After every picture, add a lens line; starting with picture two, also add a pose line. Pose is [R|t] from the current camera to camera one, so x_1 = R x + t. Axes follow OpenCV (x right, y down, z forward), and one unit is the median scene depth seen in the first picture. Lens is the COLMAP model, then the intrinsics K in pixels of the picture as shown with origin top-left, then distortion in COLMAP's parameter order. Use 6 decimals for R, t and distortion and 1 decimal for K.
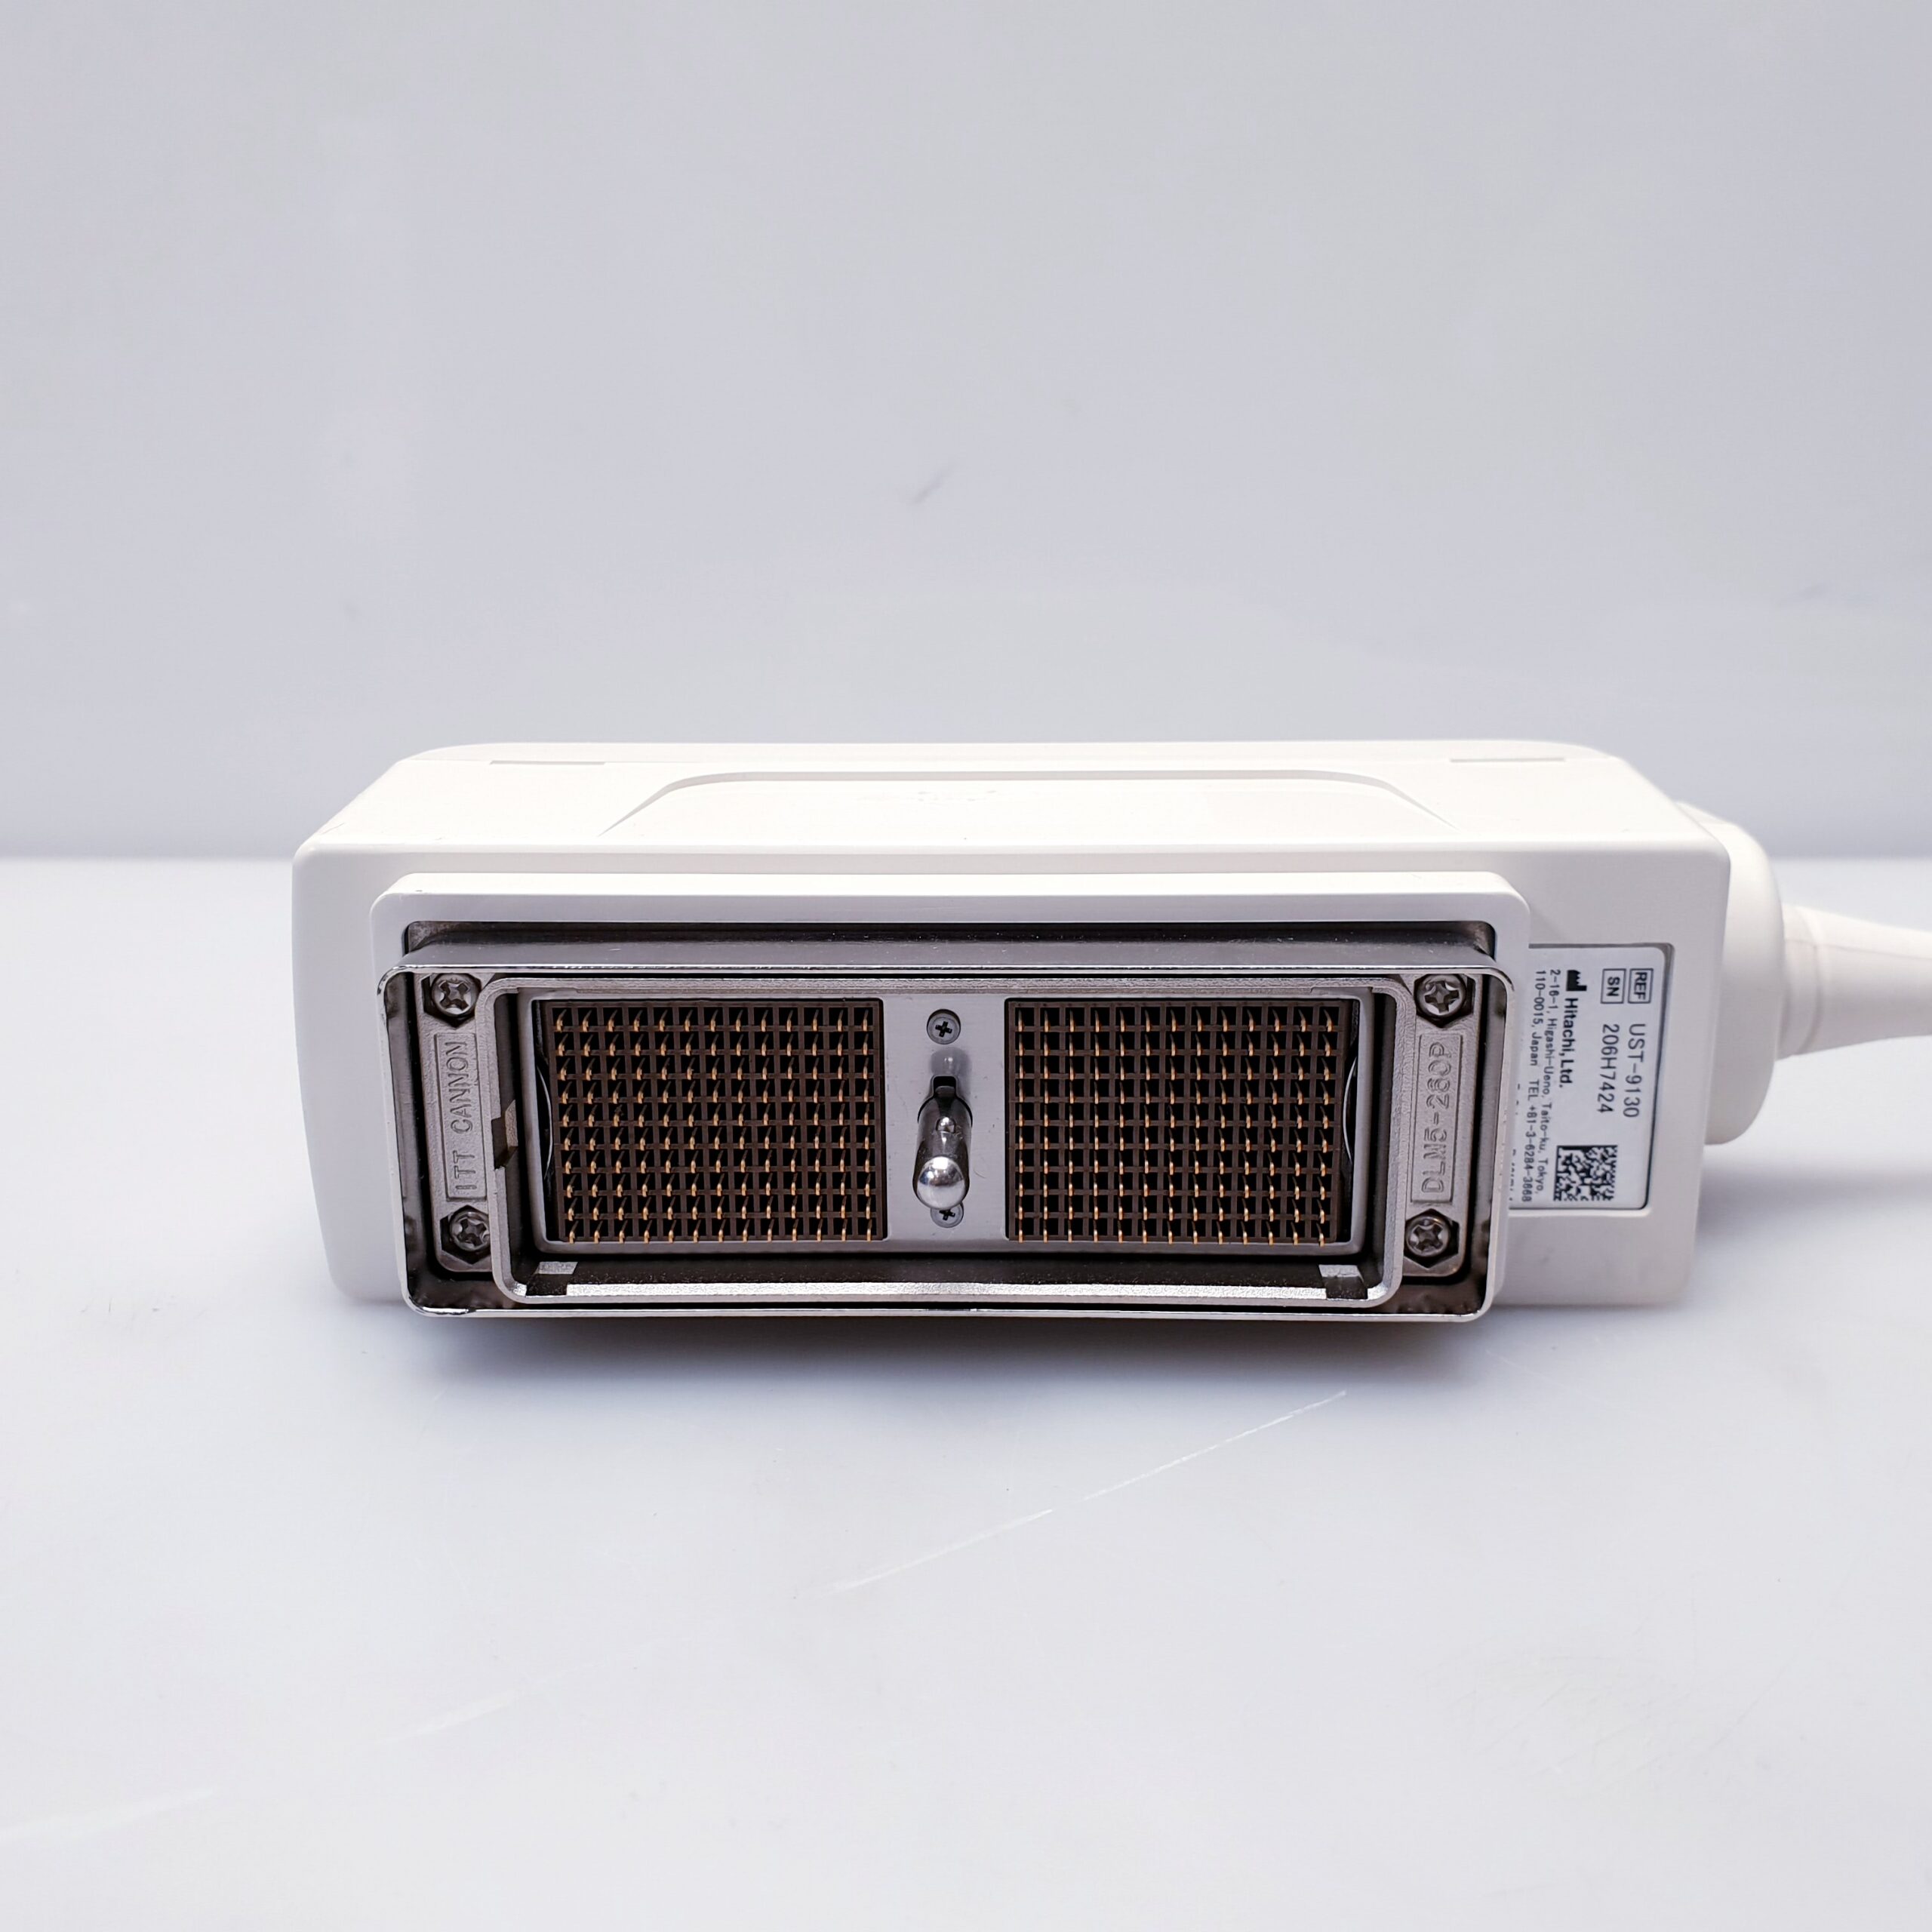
lens RADIAL K [[2019.6, 0, 906.5], [0, 2019.6, 966.4], [0, 0, 1]] dist [0.122207, -0.296327]
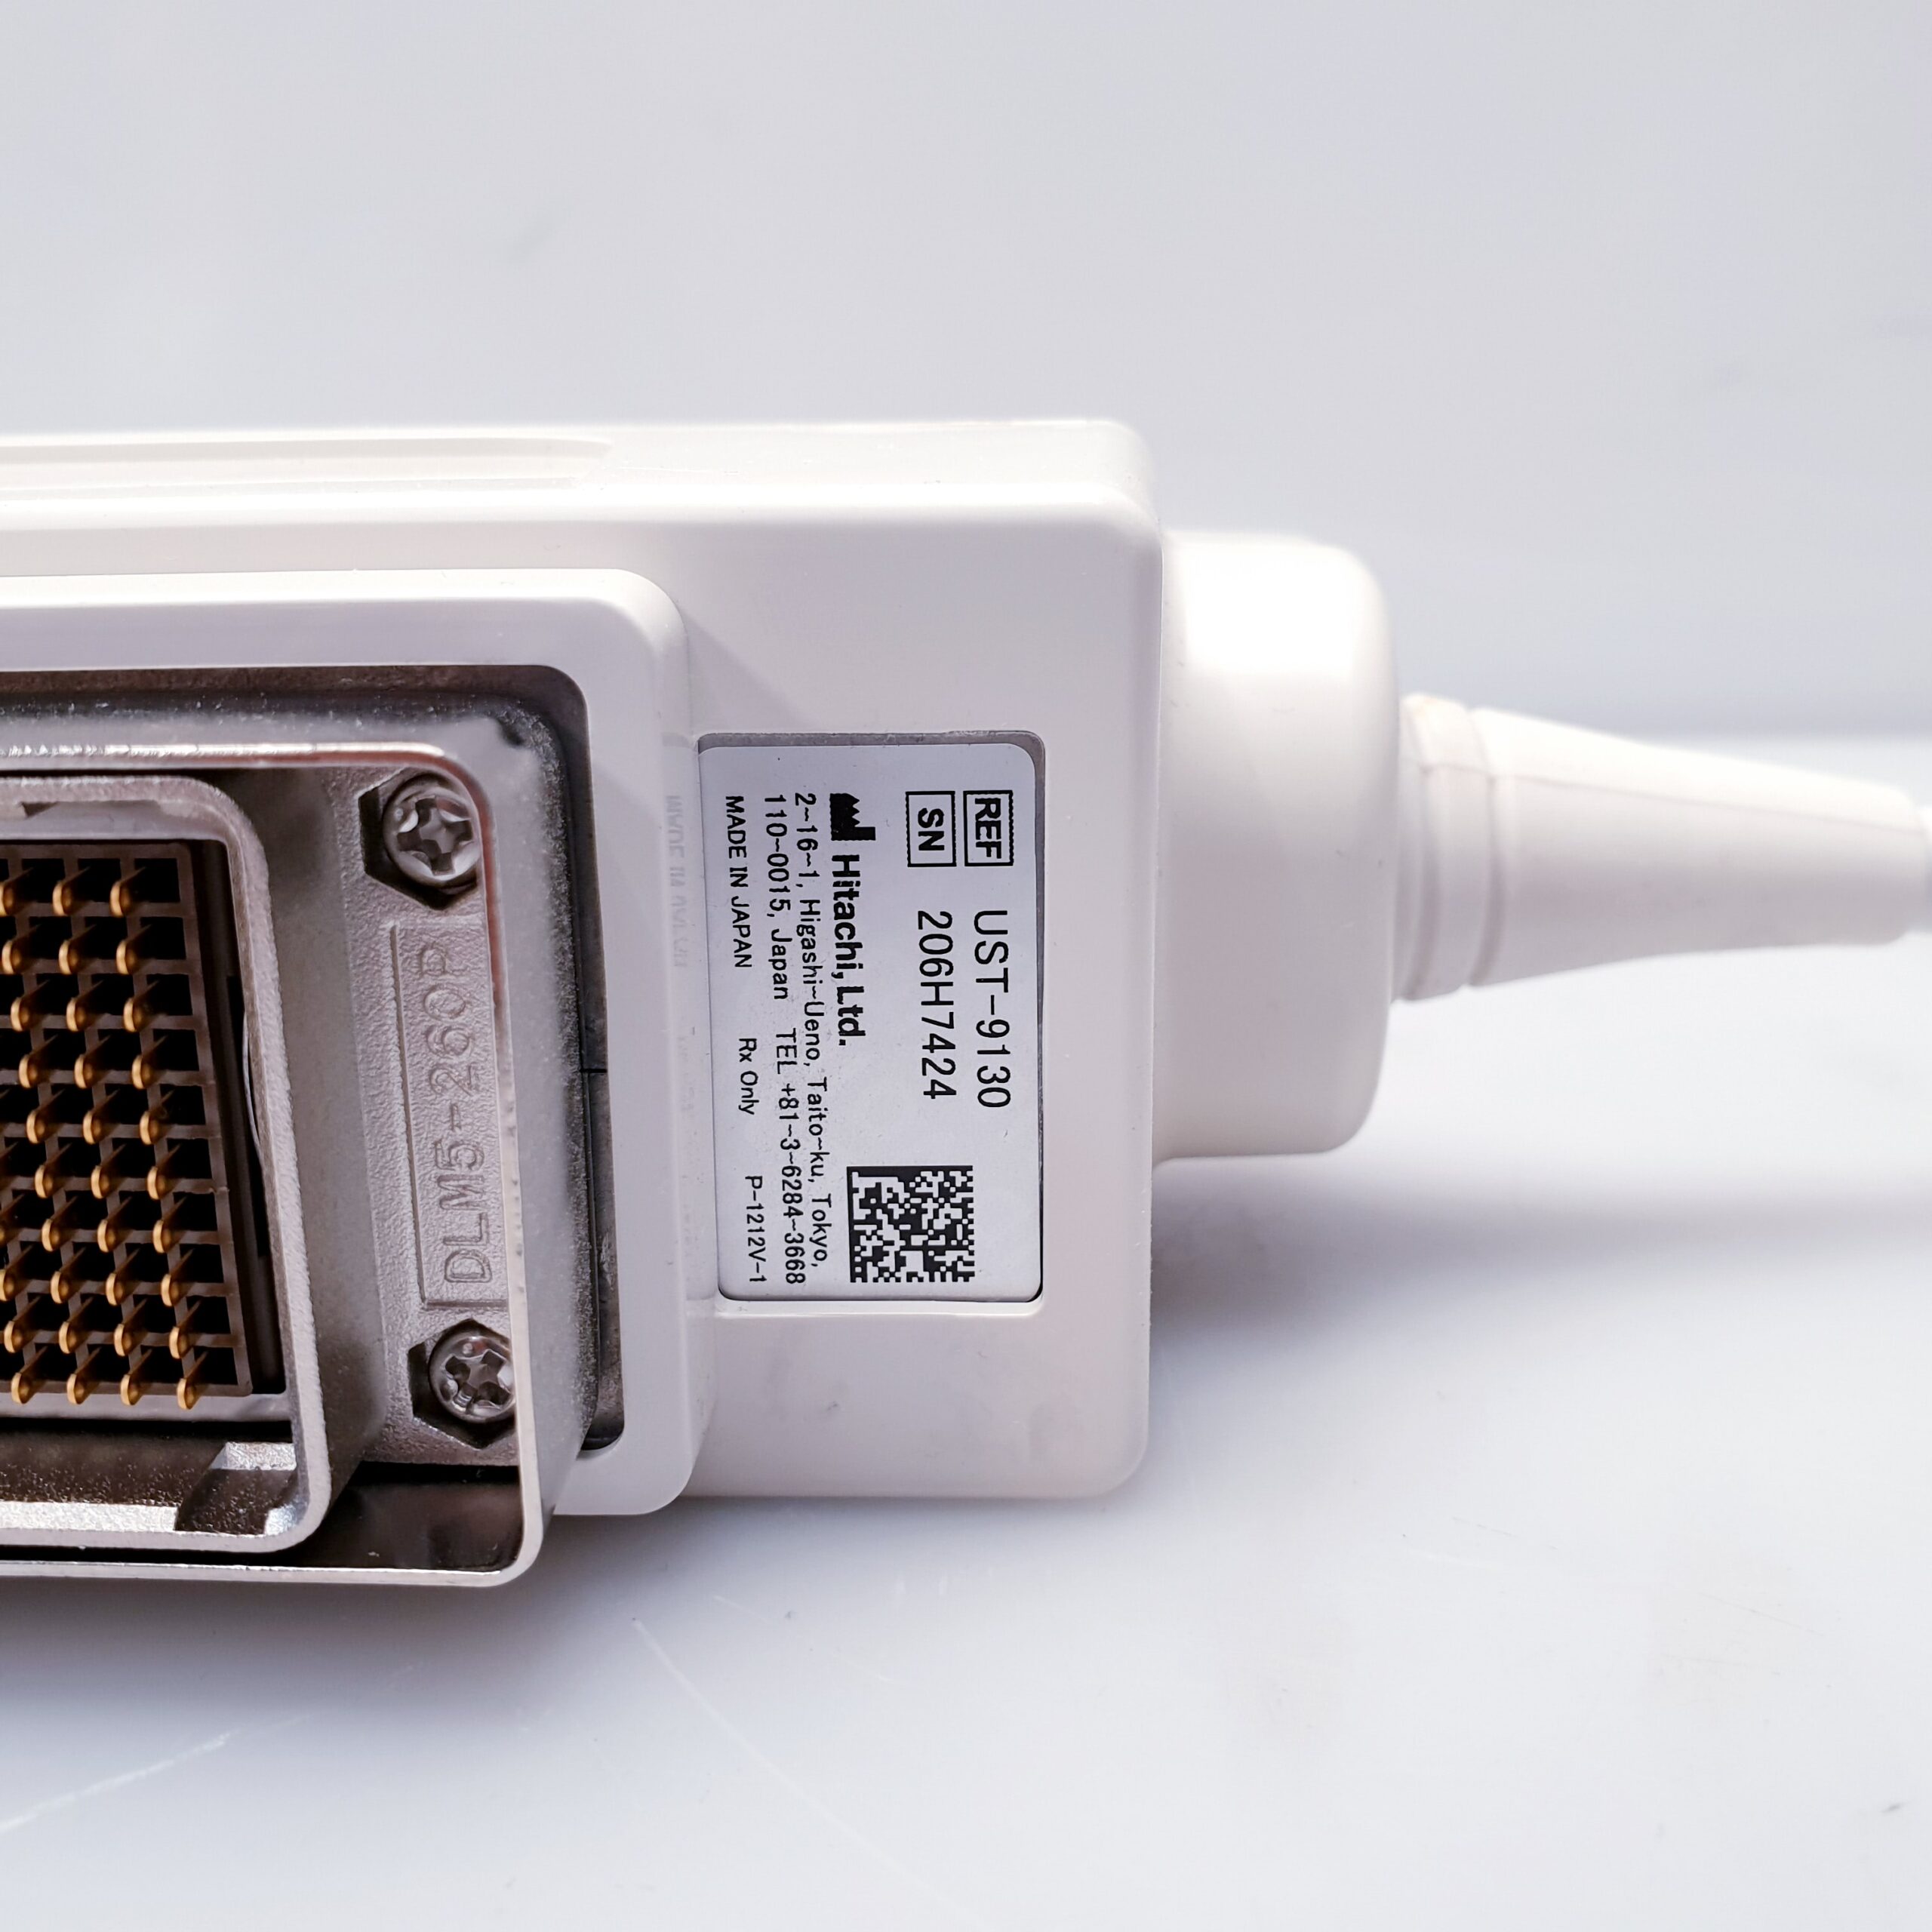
lens RADIAL K [[2001.8, 0, 919.1], [0, 2001.8, 934.0], [0, 0, 1]] dist [0.277143, -1.074461]
pose [[0.999439, -0.002271, -0.033418, 0.354284], [0.002262, 0.999997, -0.000286, 0.033523], [0.033419, 0.000211, 0.999441, 0.532586]]
